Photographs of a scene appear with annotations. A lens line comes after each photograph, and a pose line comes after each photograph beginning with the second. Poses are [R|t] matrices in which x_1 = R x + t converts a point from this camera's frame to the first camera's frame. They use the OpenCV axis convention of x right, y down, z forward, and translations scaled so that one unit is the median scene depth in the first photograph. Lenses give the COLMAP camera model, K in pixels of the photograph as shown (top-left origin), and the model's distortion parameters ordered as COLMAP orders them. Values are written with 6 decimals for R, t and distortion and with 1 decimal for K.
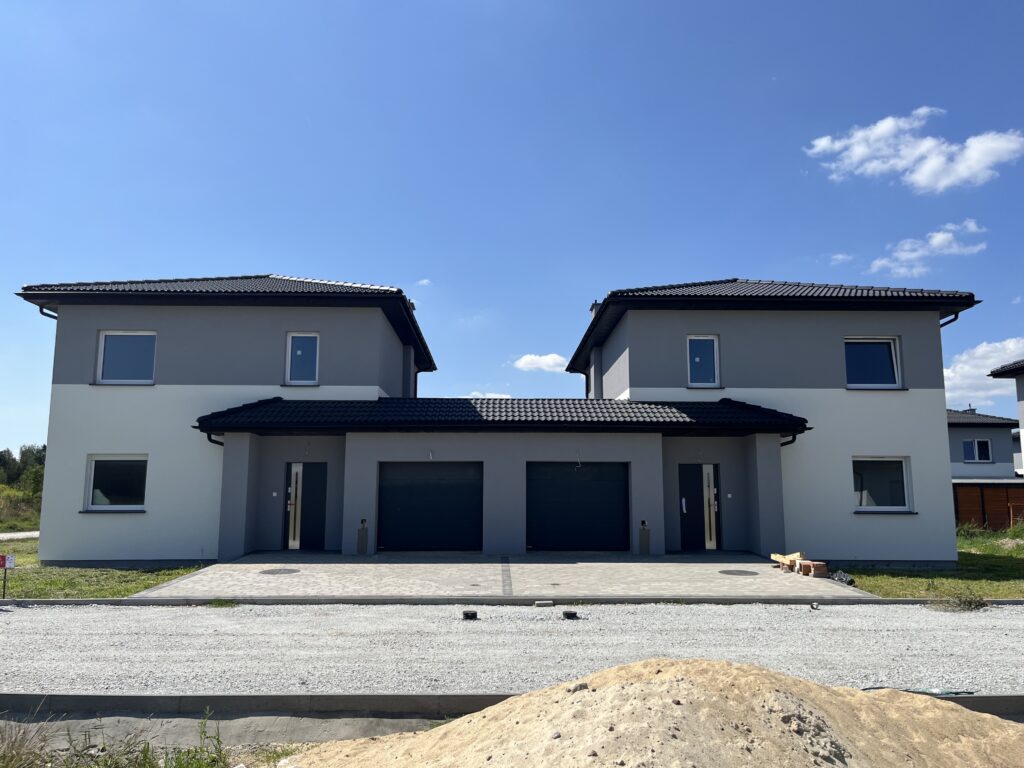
lens RADIAL K [[774.7, 0, 513.3], [0, 774.7, 389.0], [0, 0, 1]] dist [0.061285, -0.002478]
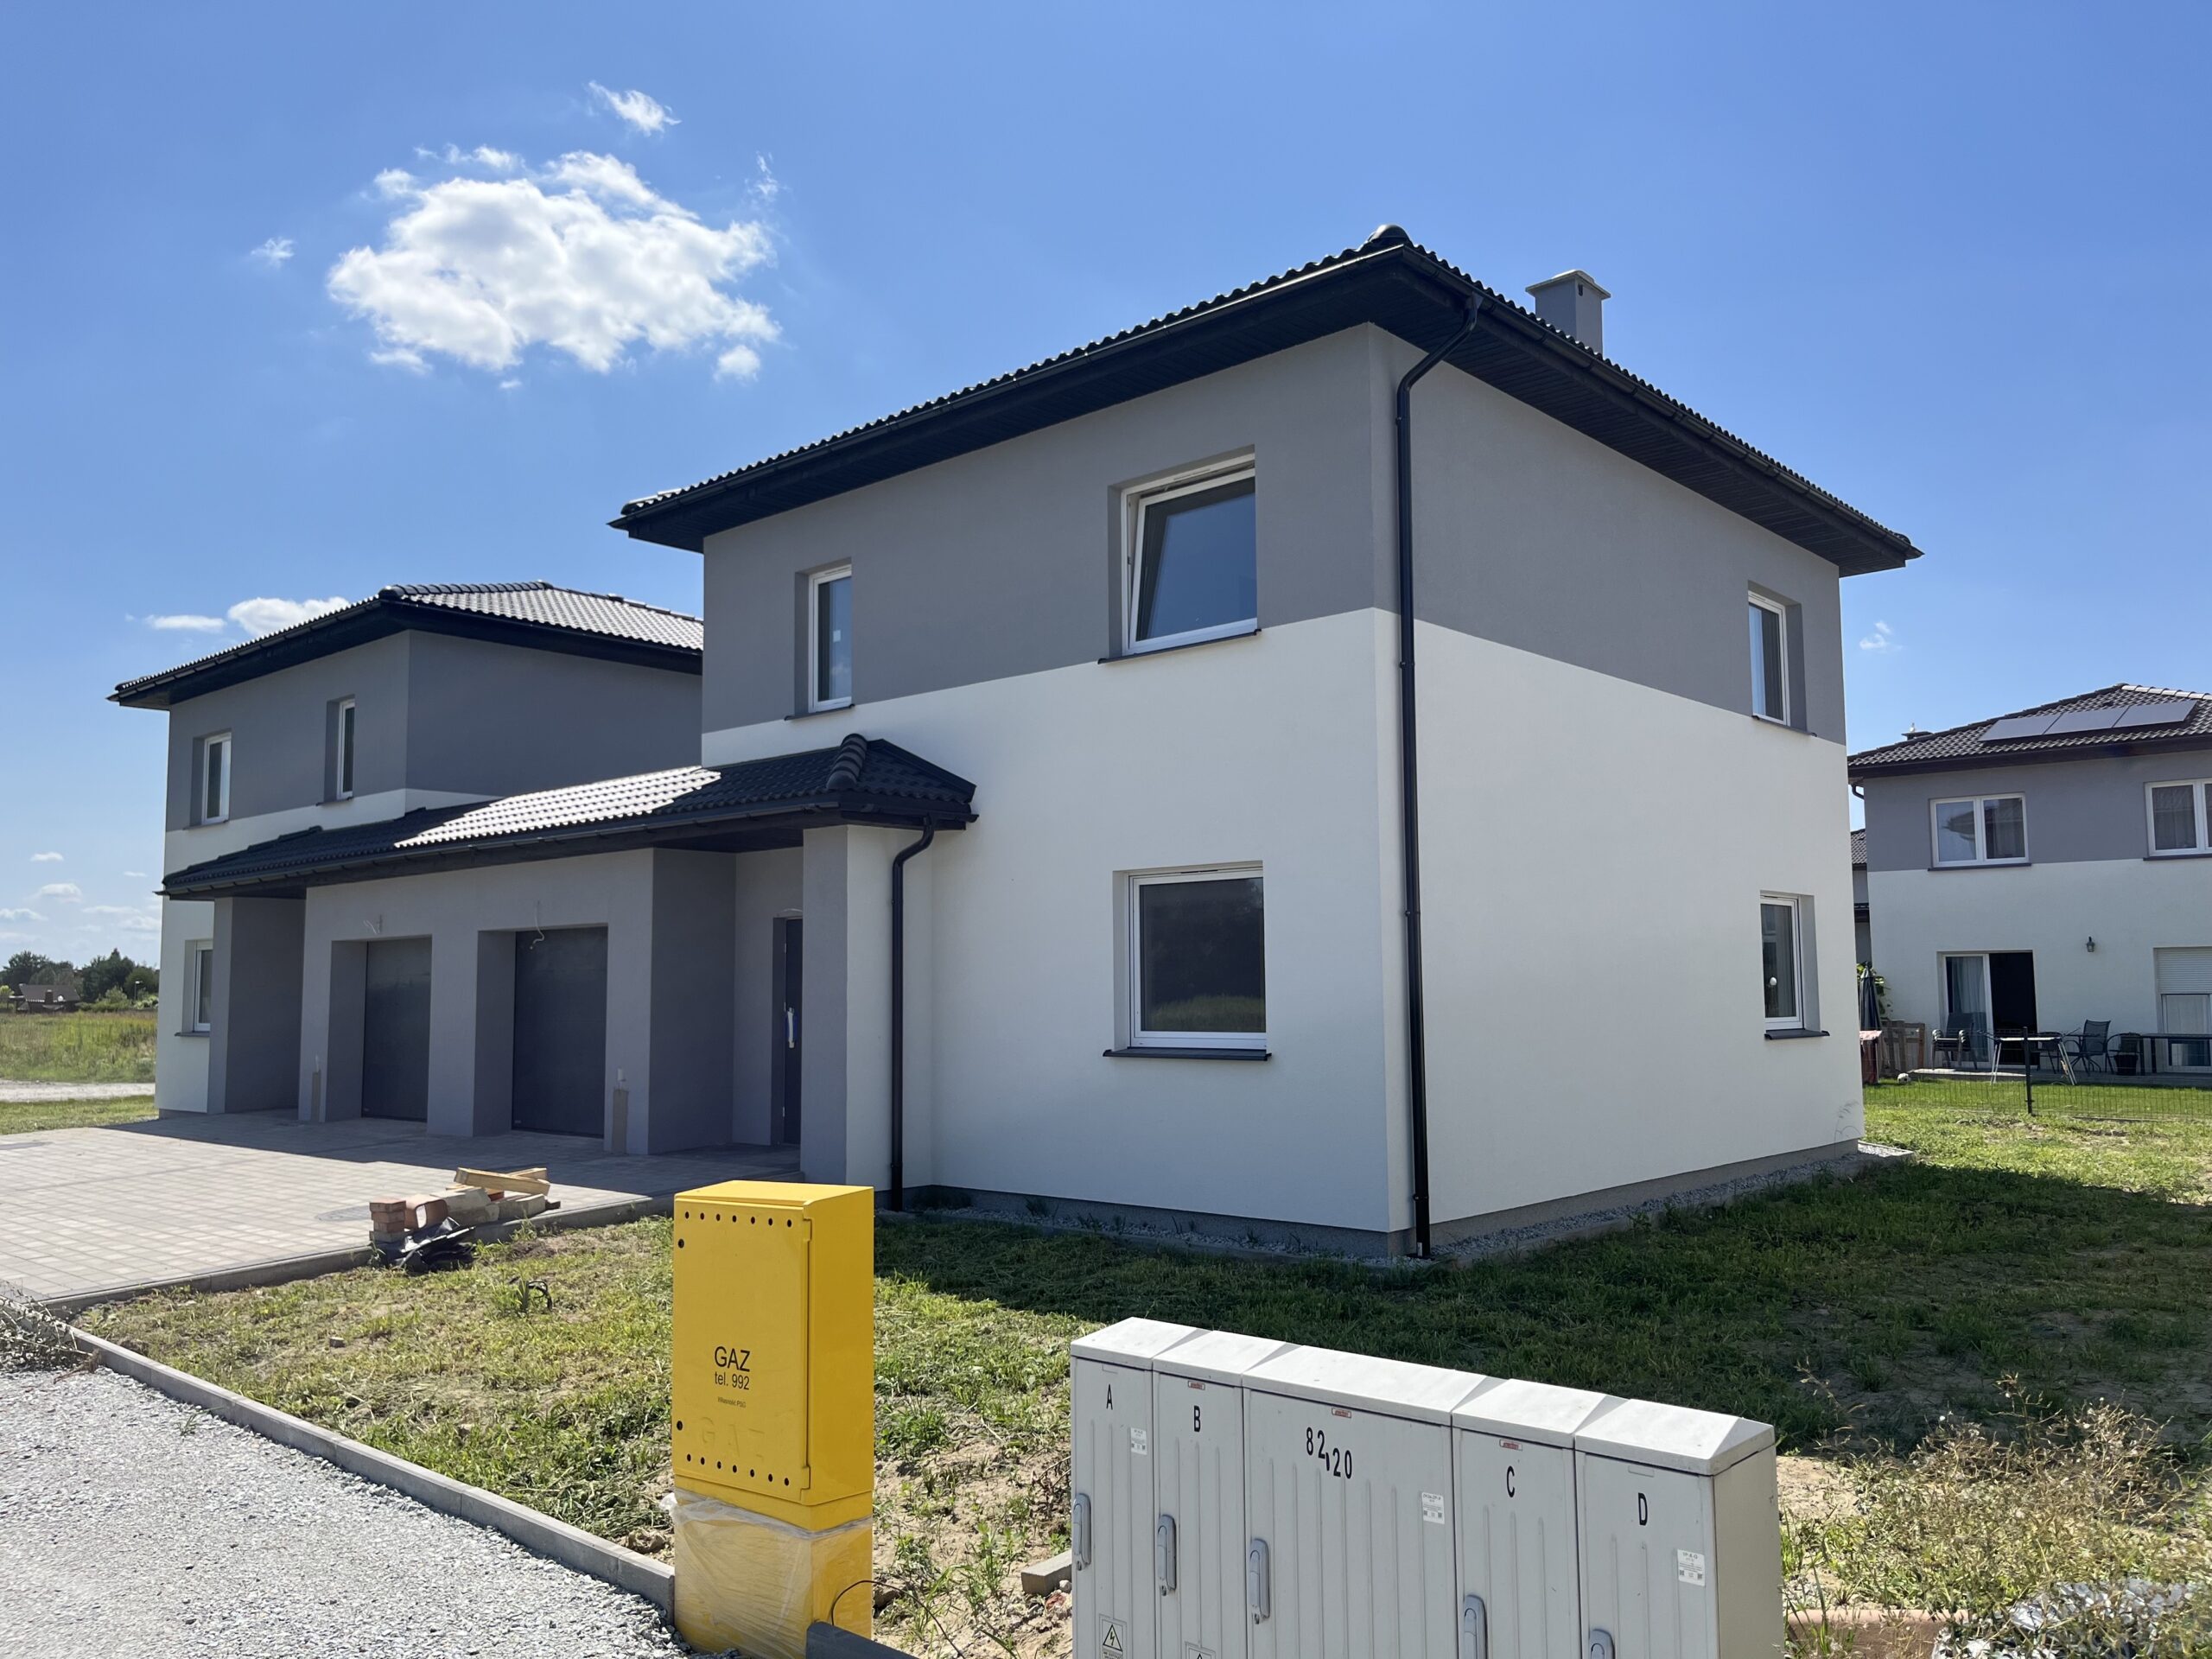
lens RADIAL K [[1673.4, 0, 1108.8], [0, 1673.4, 840.3], [0, 0, 1]] dist [0.061285, -0.002478]
pose [[0.730168, -0.070939, -0.679575, 0.903572], [0.108324, 0.994035, 0.012624, 0.065691], [0.674626, -0.082832, 0.733497, 0.521128]]
